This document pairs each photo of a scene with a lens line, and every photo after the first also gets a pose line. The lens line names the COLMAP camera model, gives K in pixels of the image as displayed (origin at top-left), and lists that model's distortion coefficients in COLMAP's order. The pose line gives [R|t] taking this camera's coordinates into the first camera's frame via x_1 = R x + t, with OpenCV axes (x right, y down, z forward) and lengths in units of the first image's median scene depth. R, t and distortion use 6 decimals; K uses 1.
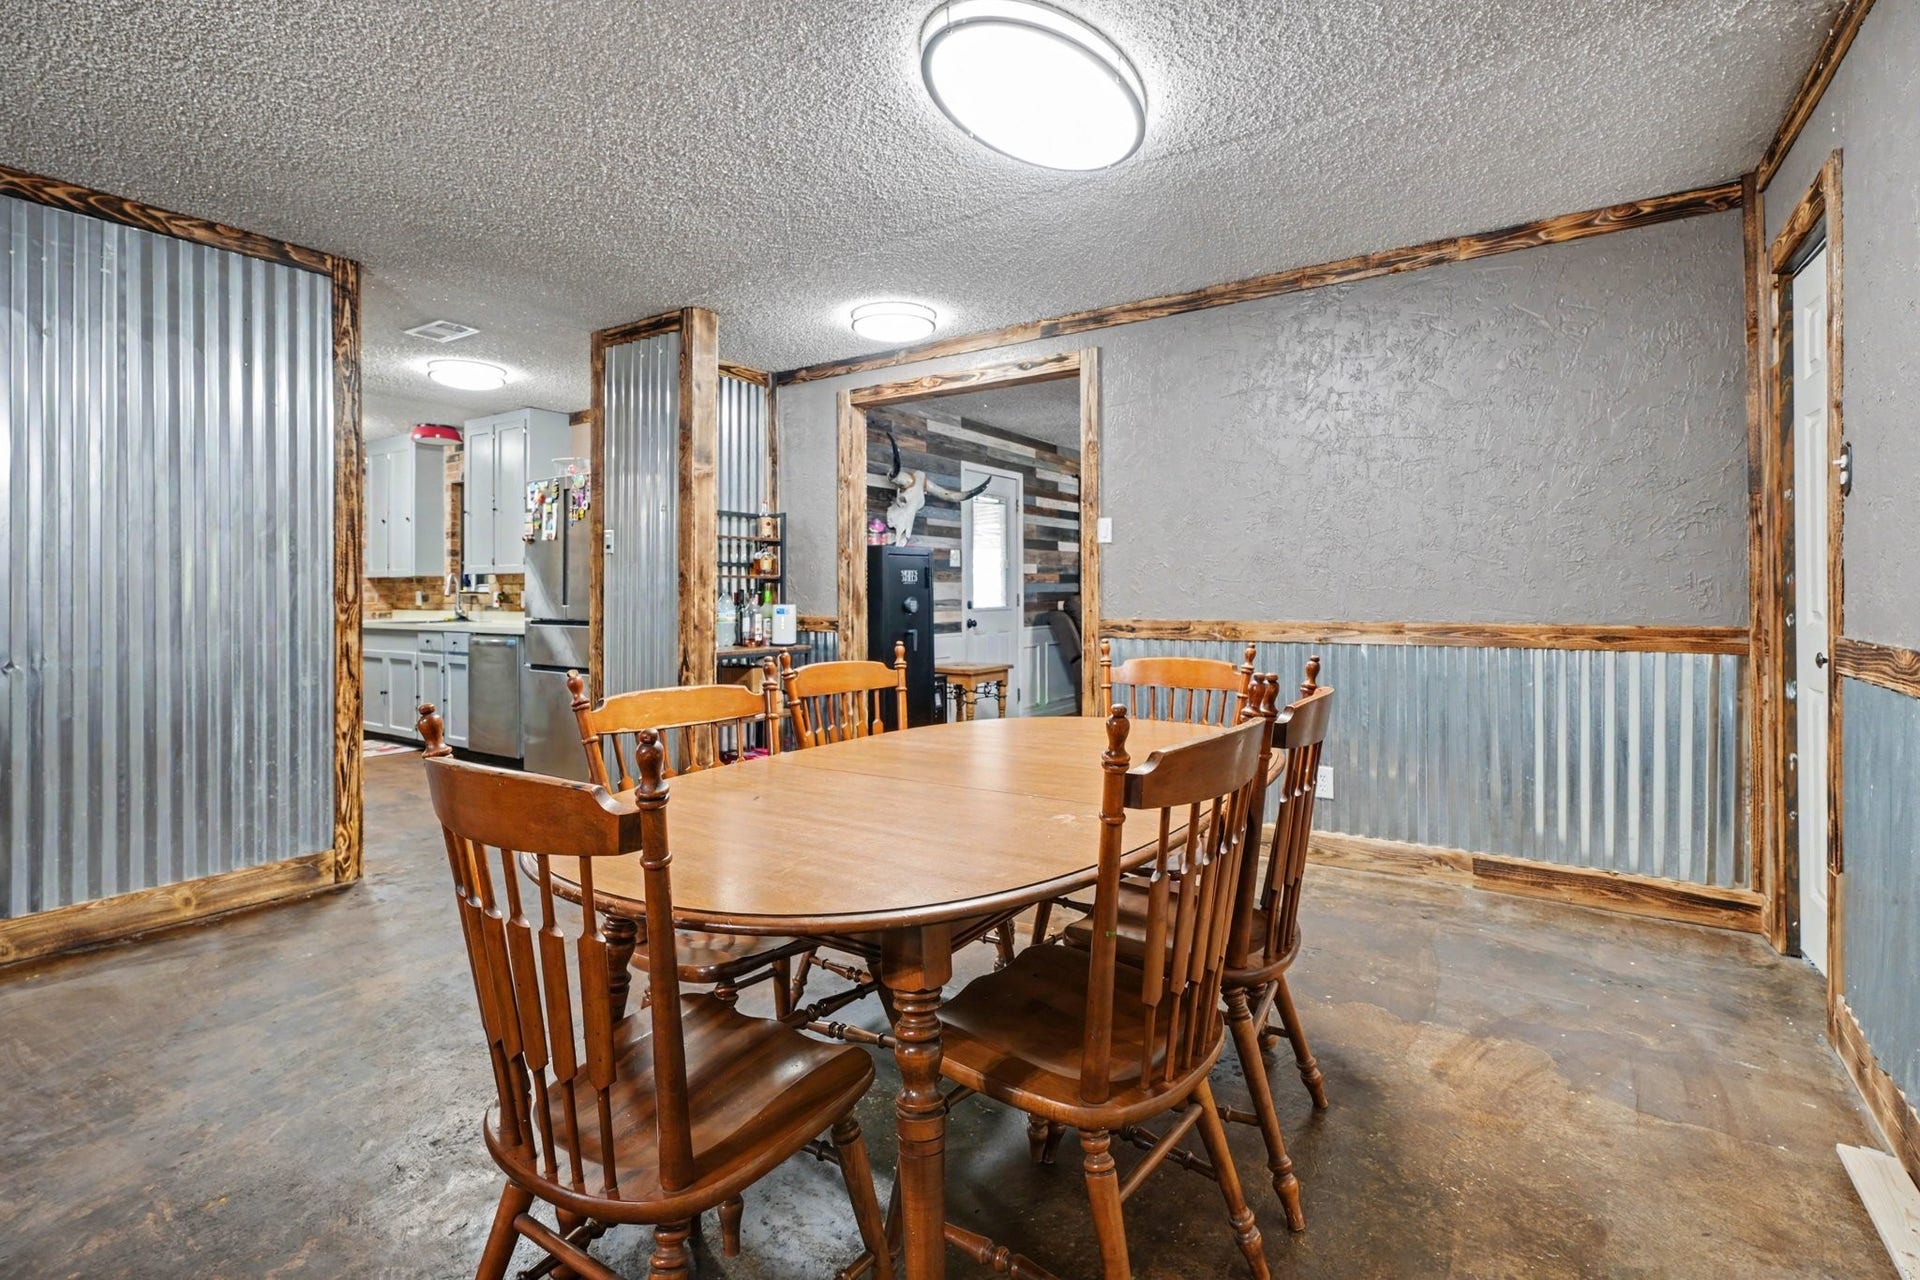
lens RADIAL K [[885.9, 0, 953.1], [0, 885.9, 597.0], [0, 0, 1]] dist [-0.000543, 0.000065]
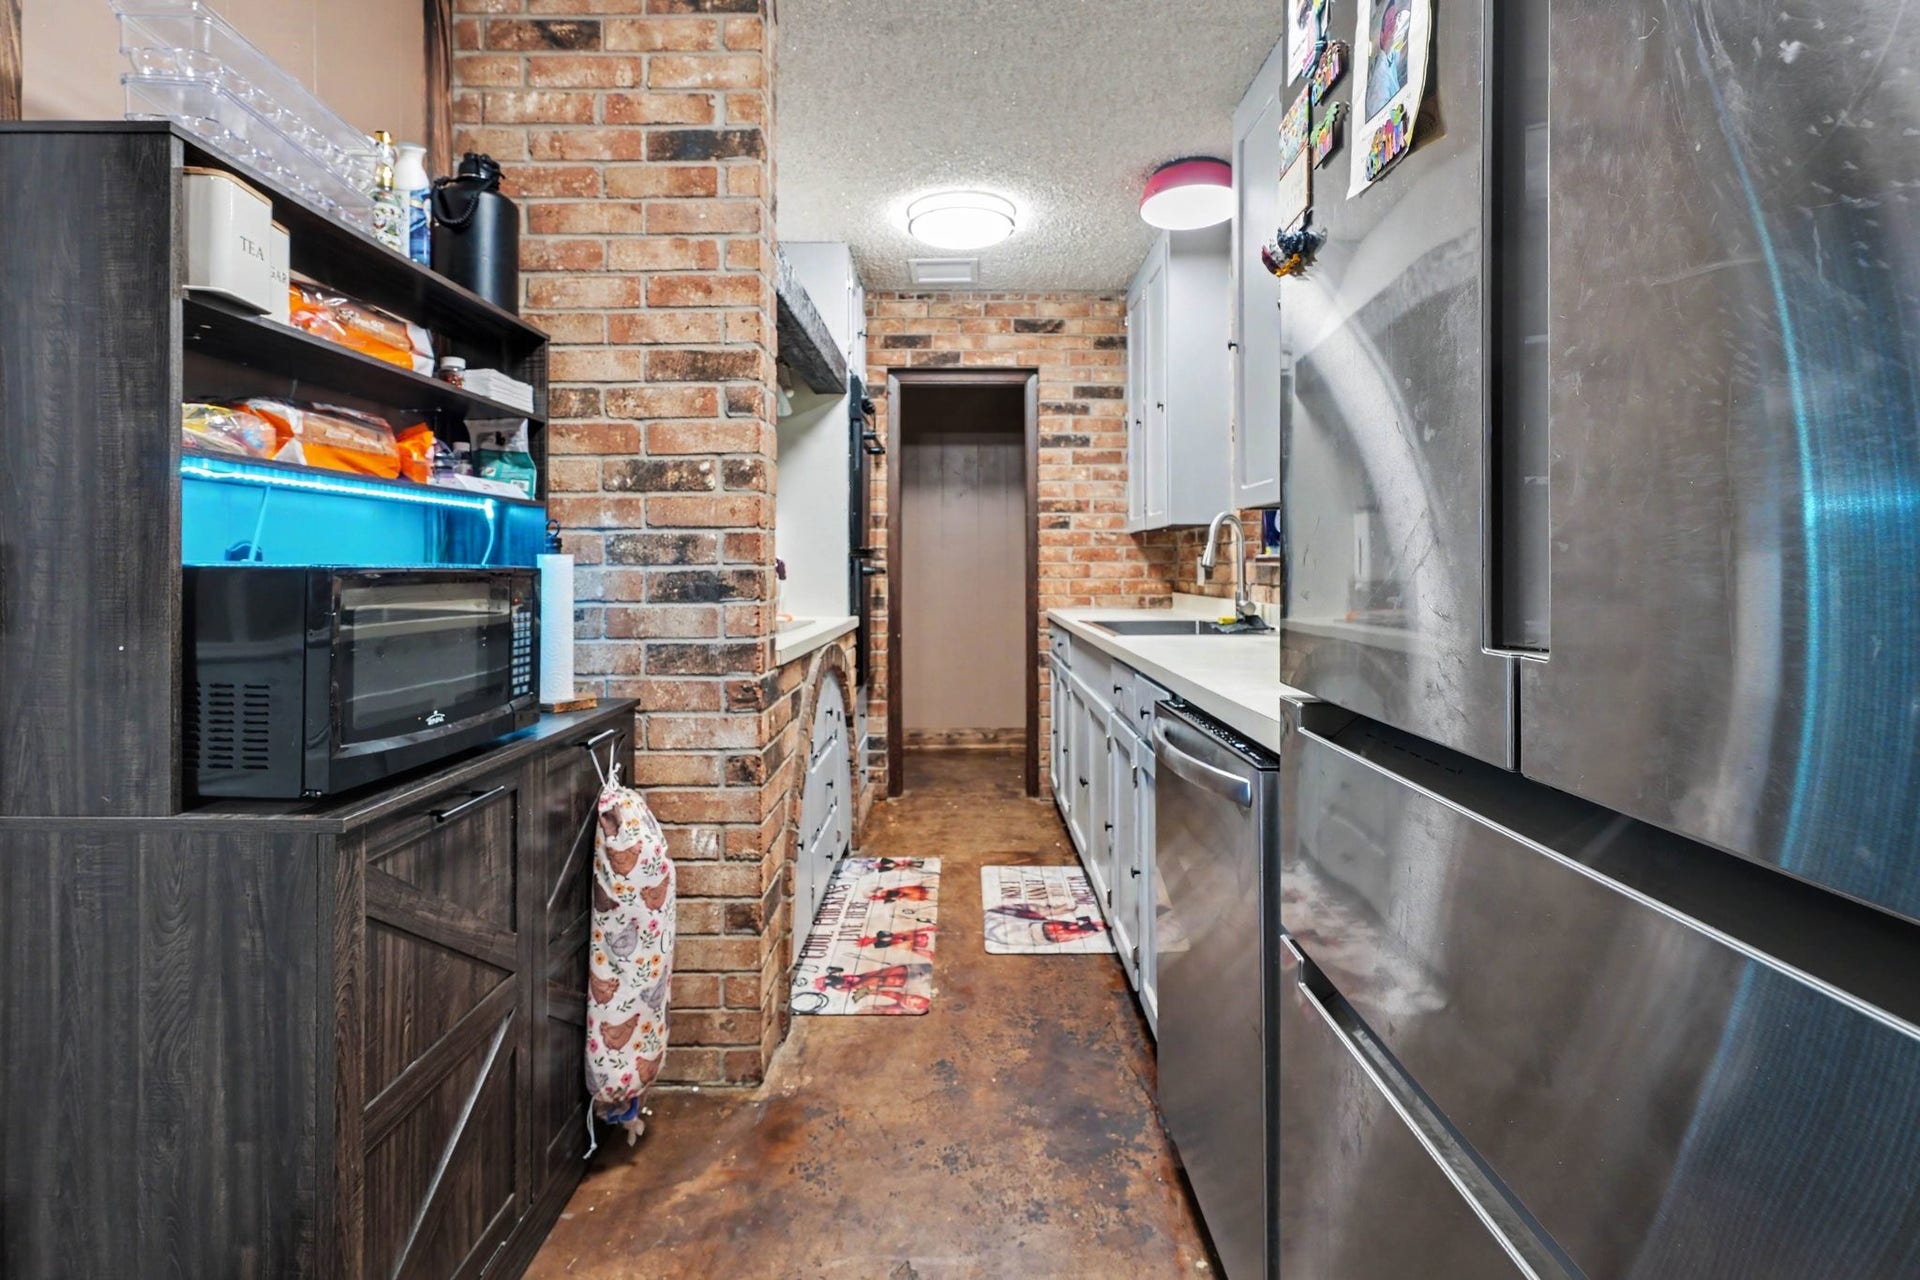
lens RADIAL K [[898.1, 0, 958.6], [0, 898.1, 553.4], [0, 0, 1]] dist [-0.005332, 0.000352]
pose [[0.561503, -0.010136, -0.827413, -0.504854], [-0.005320, 0.999860, -0.015859, -0.000169], [0.827458, 0.013307, 0.561370, 1.159819]]
